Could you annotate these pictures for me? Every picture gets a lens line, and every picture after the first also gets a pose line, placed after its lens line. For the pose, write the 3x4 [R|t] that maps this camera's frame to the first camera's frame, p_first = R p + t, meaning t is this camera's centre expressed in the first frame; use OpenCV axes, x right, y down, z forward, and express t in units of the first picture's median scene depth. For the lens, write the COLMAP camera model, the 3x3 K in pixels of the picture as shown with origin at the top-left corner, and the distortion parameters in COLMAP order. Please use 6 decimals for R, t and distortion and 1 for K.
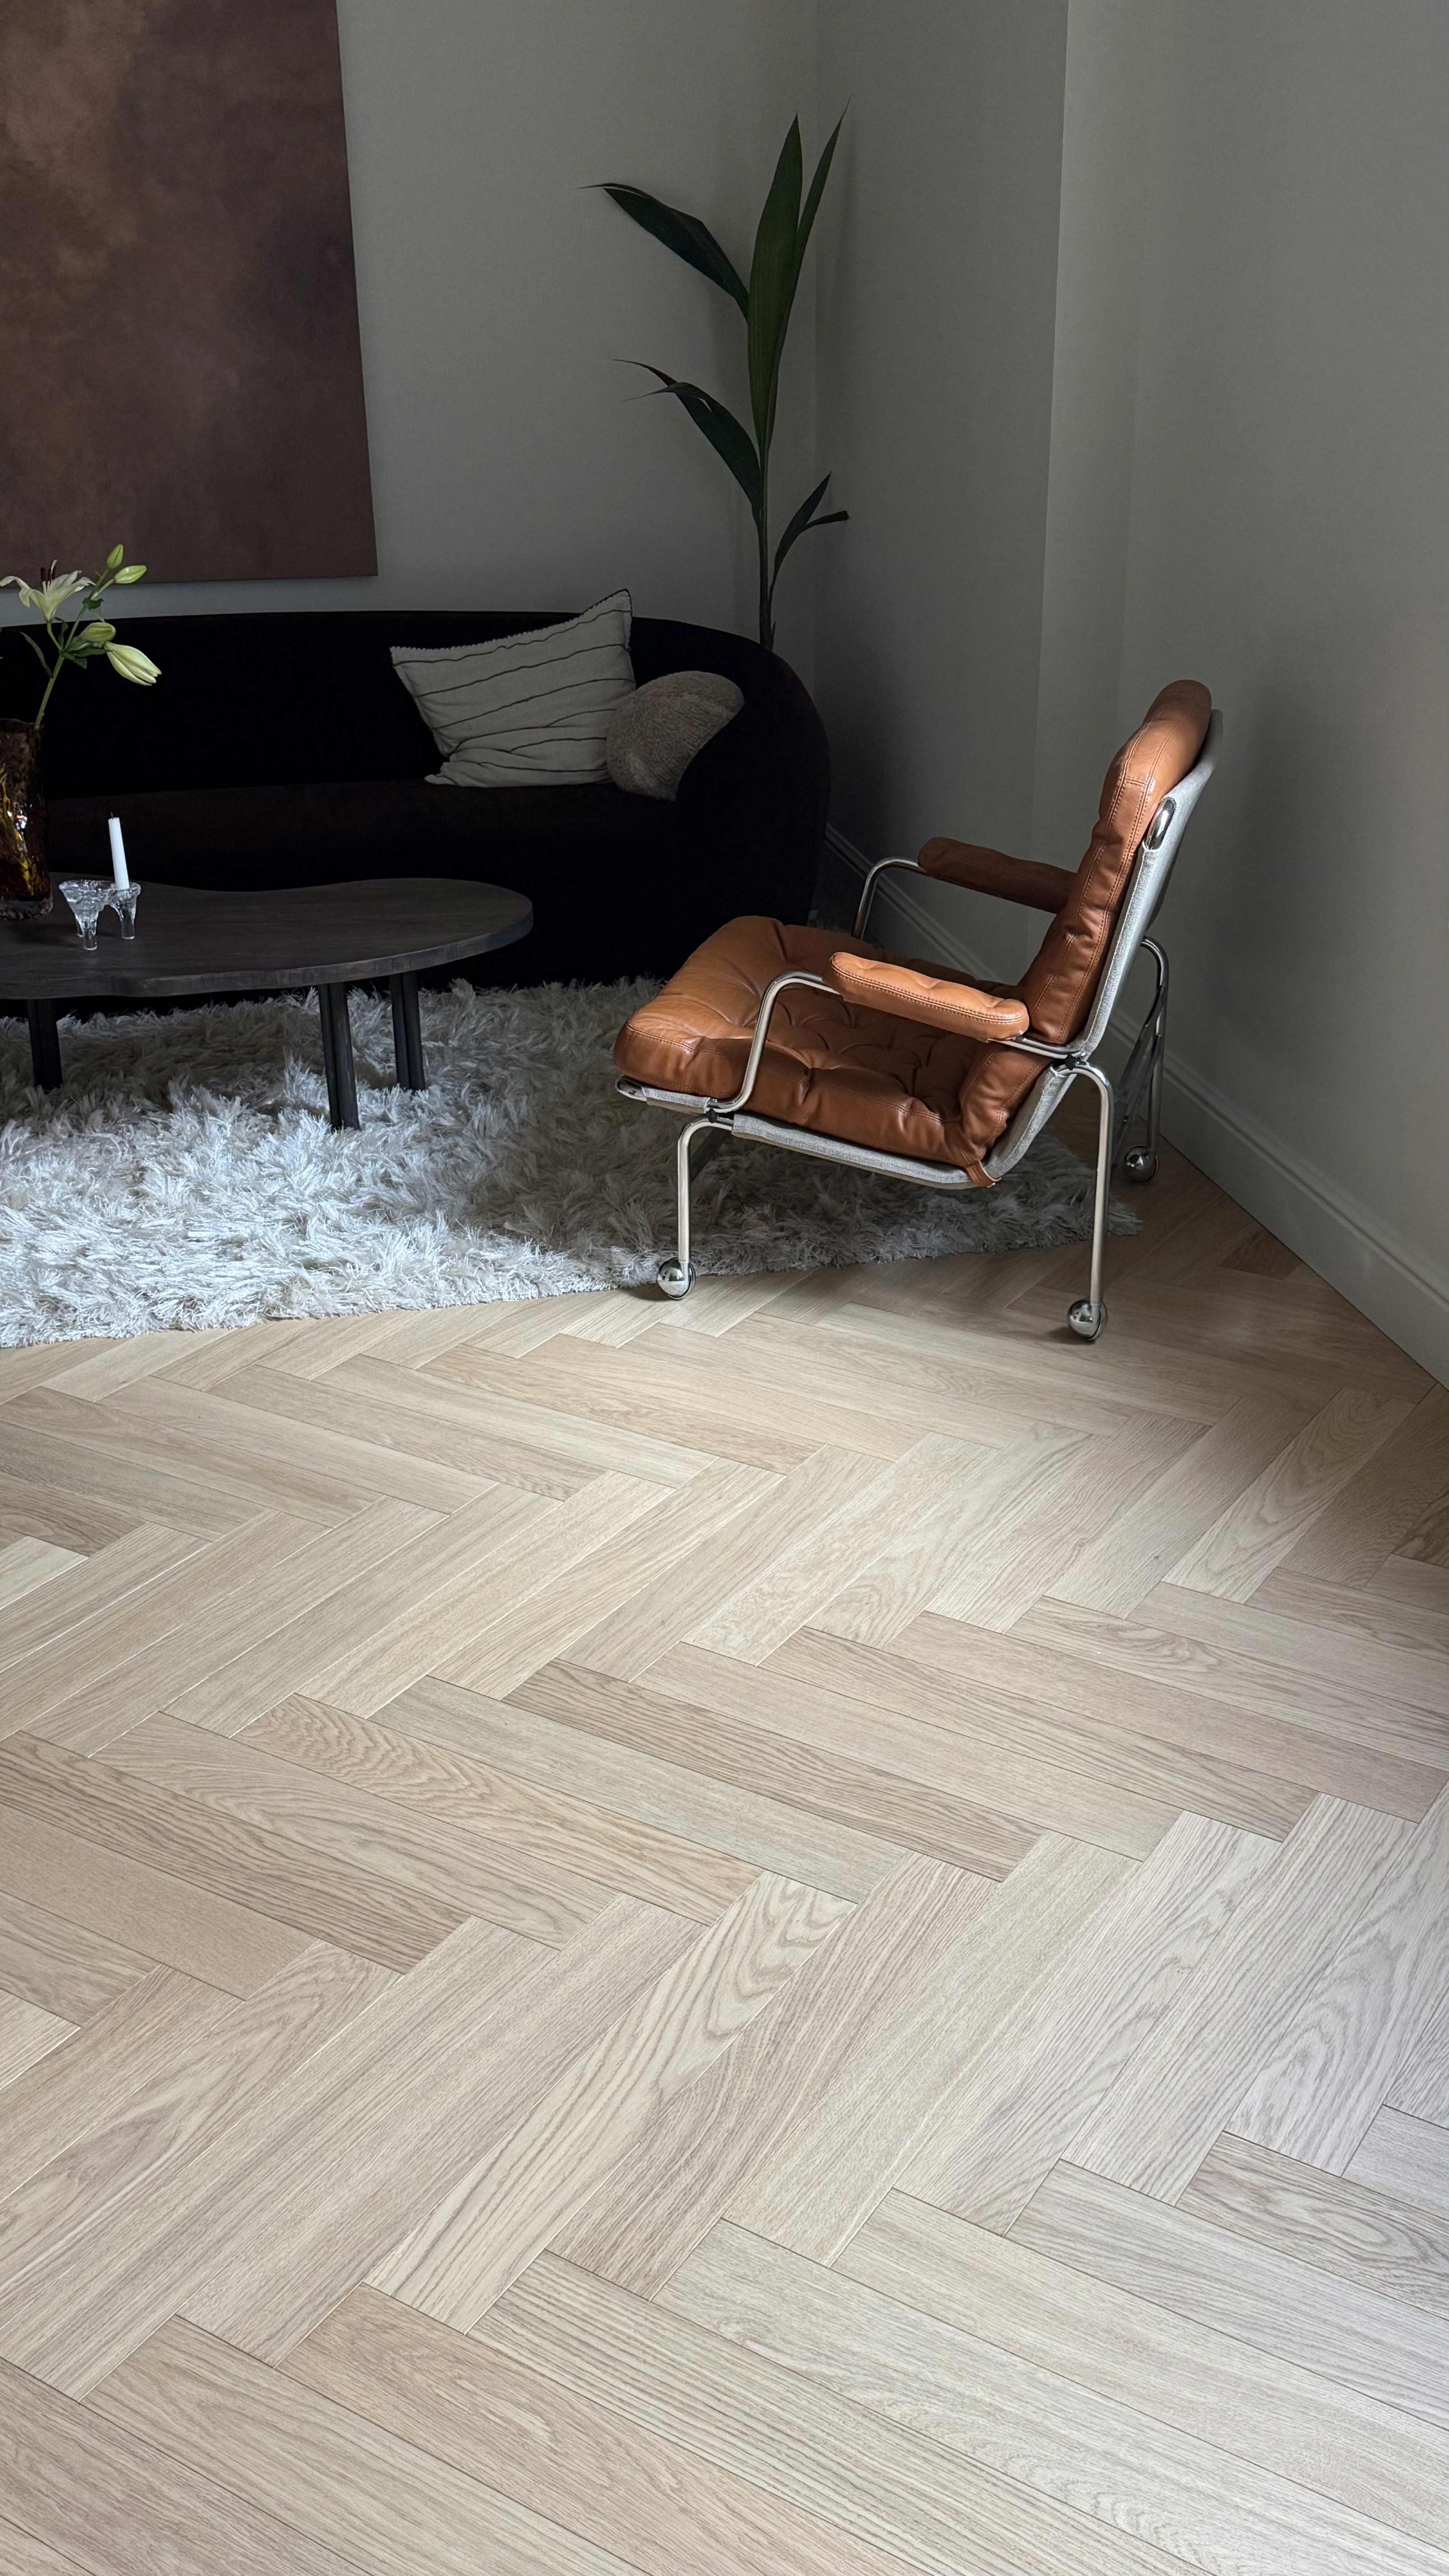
lens RADIAL K [[2501.2, 0, 724.5], [0, 2501.2, 1288.0], [0, 0, 1]] dist [0.181009, -0.386873]
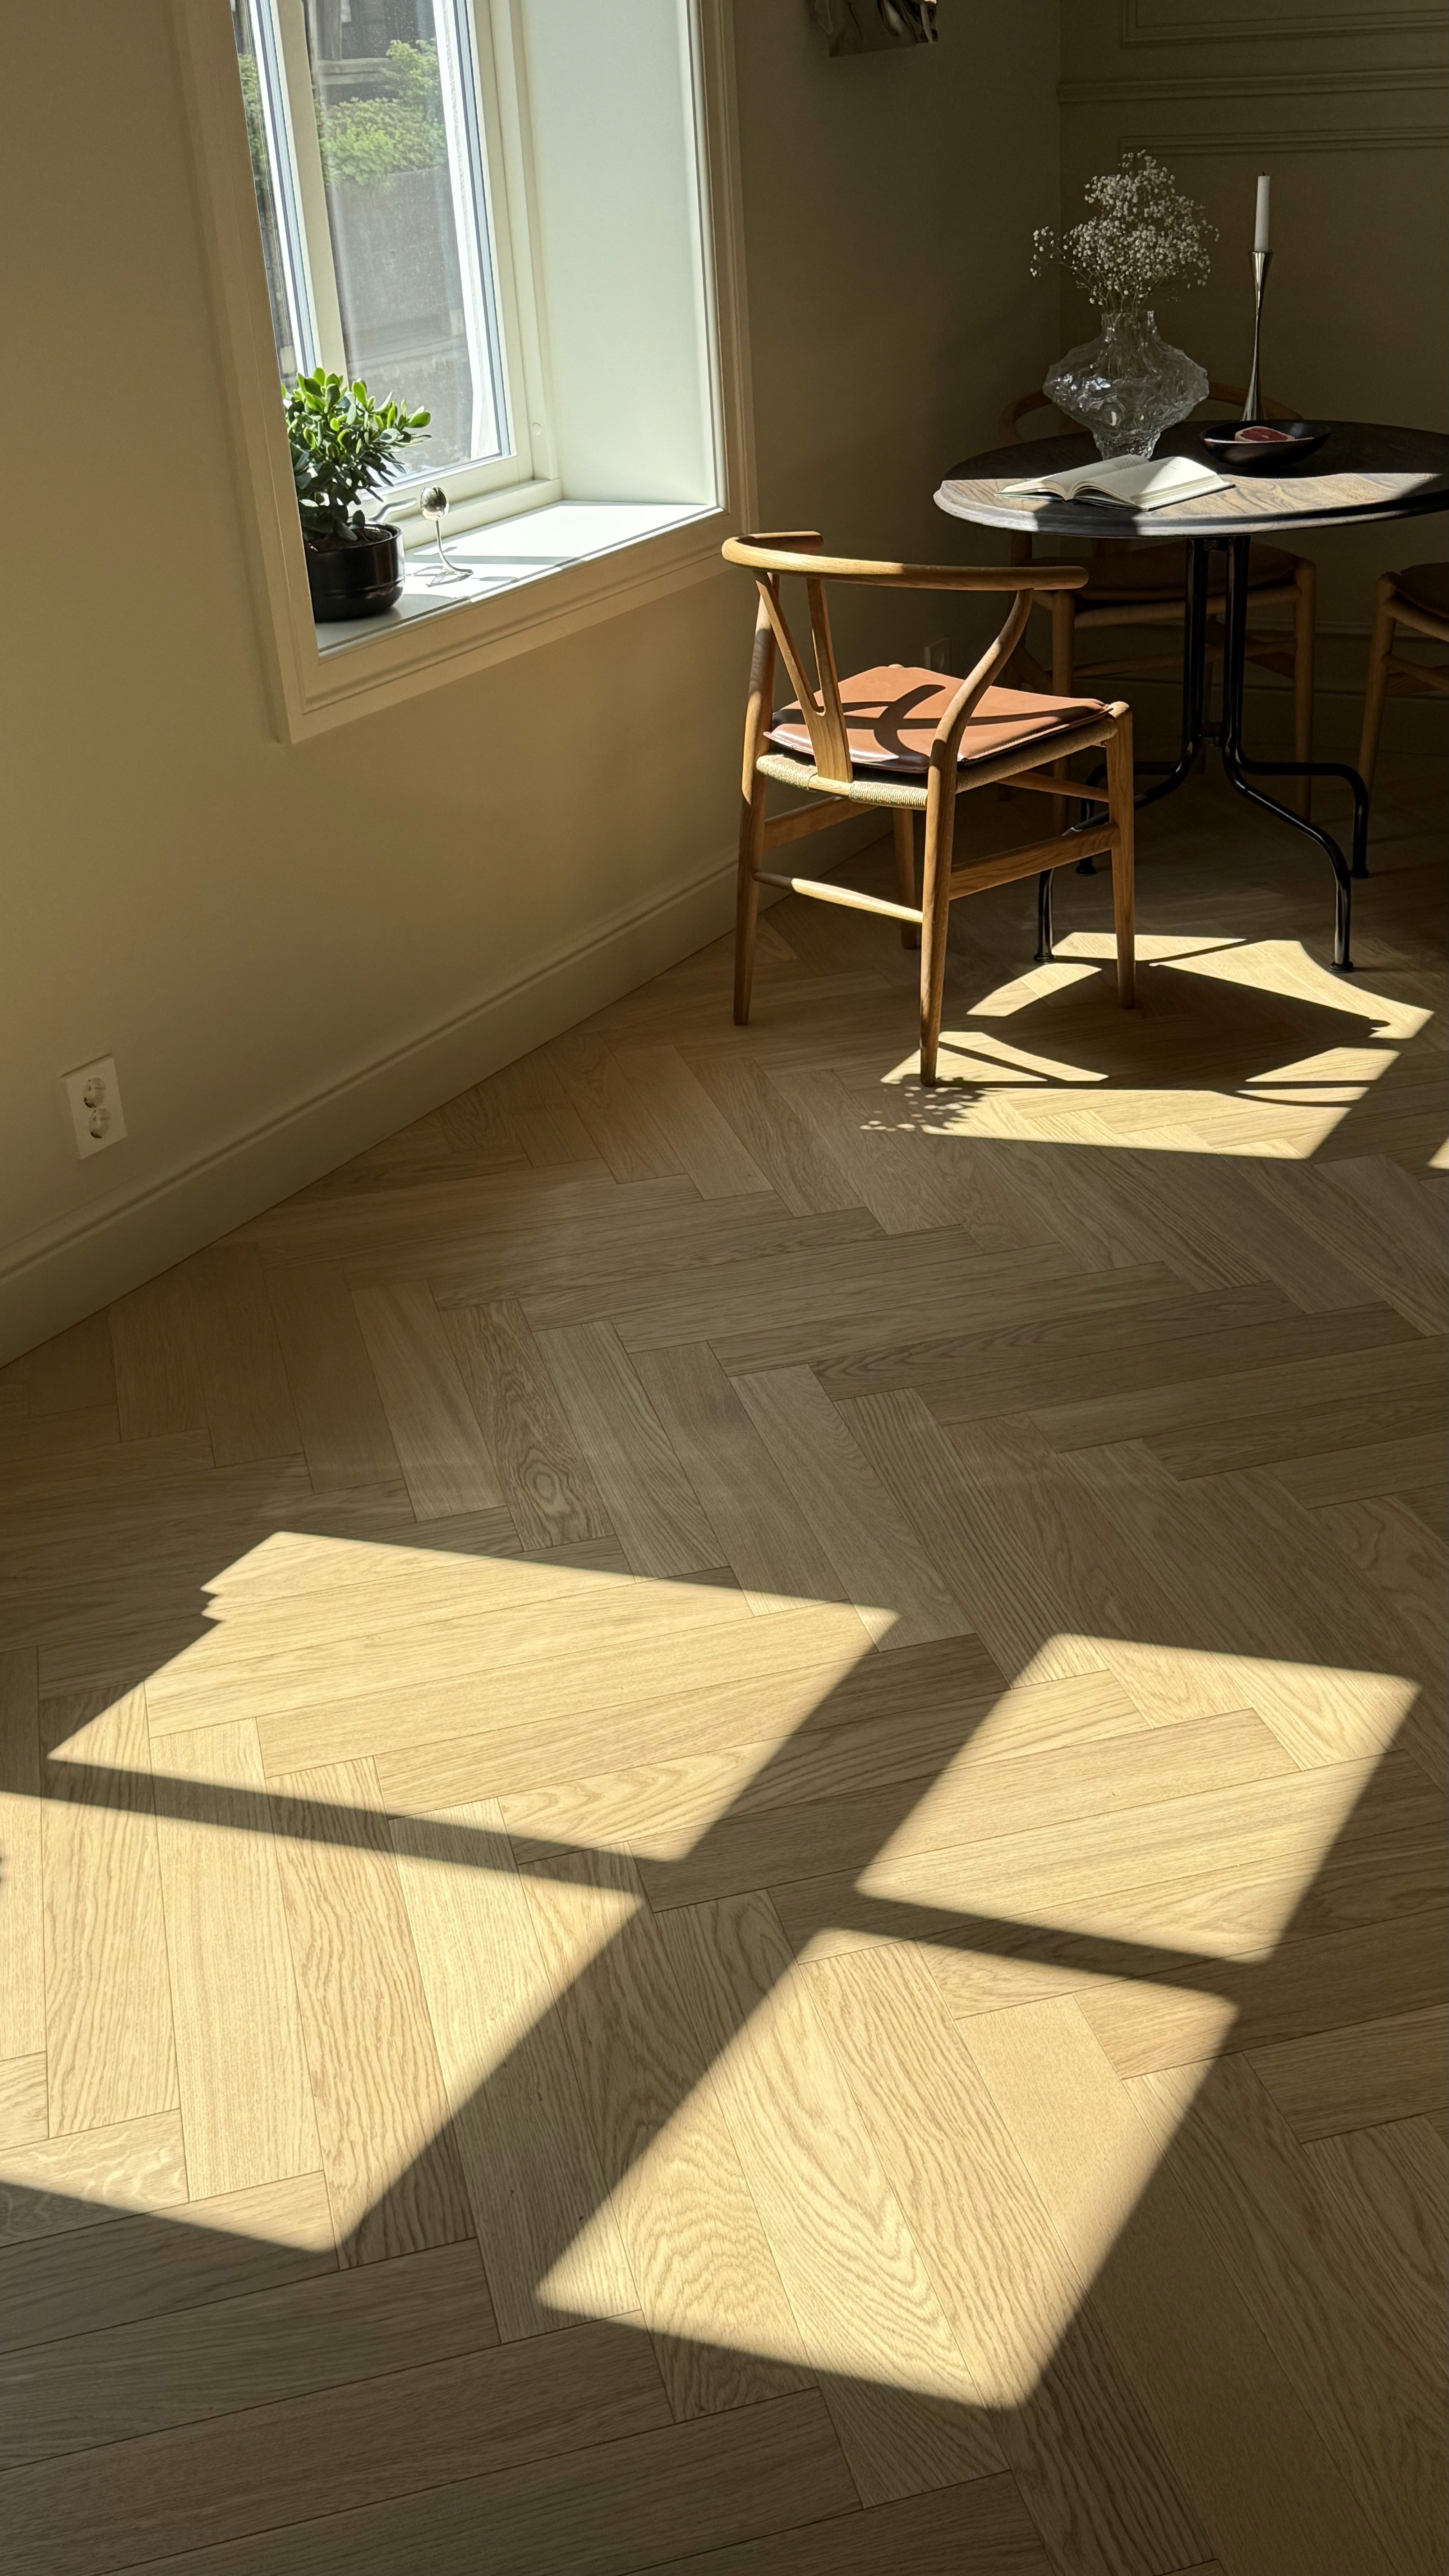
lens RADIAL K [[2532.6, 0, 724.5], [0, 2532.6, 1288.0], [0, 0, 1]] dist [0.080242, -0.004268]
pose [[-0.724744, -0.260106, 0.638037, -0.622032], [0.350199, 0.658428, 0.666208, -0.537850], [-0.593386, 0.706270, -0.386103, 1.268786]]
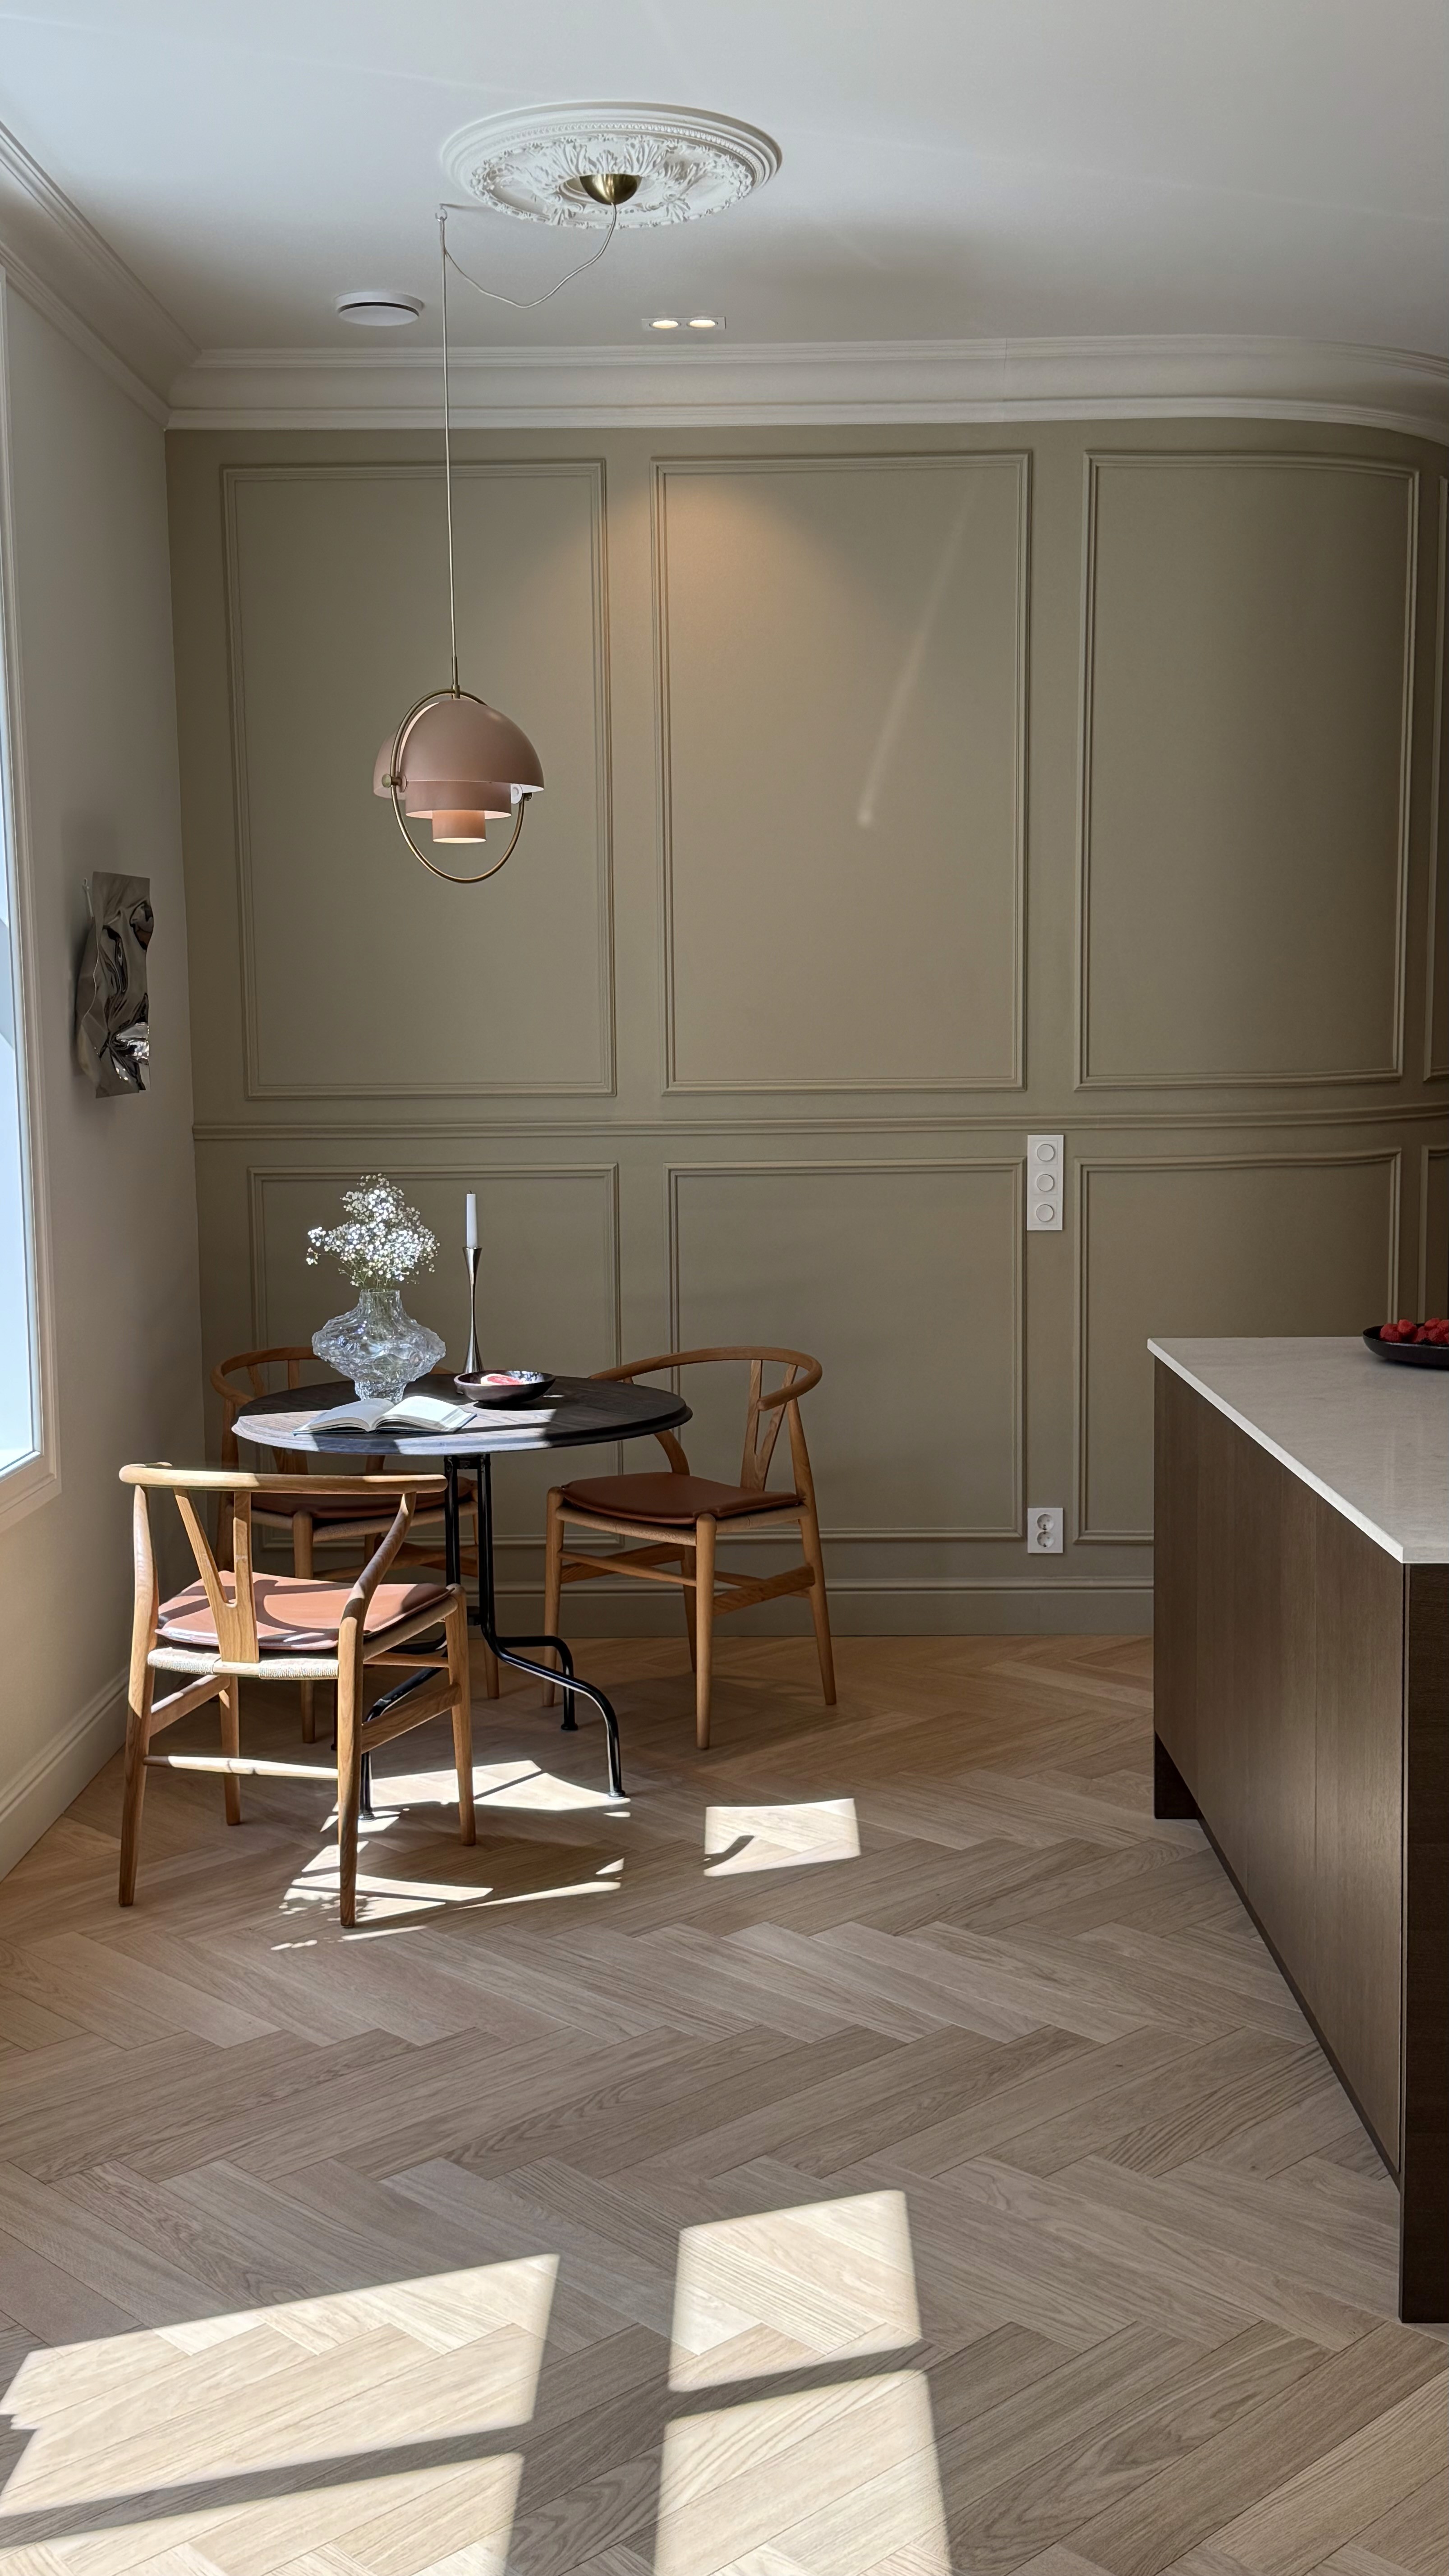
lens RADIAL K [[2501.2, 0, 724.5], [0, 2501.2, 1288.0], [0, 0, 1]] dist [0.181009, -0.386873]
pose [[-0.971437, -0.010404, 0.237070, -0.310969], [0.112762, 0.858798, 0.499750, -0.760878], [-0.208795, 0.512208, -0.833095, 1.698871]]
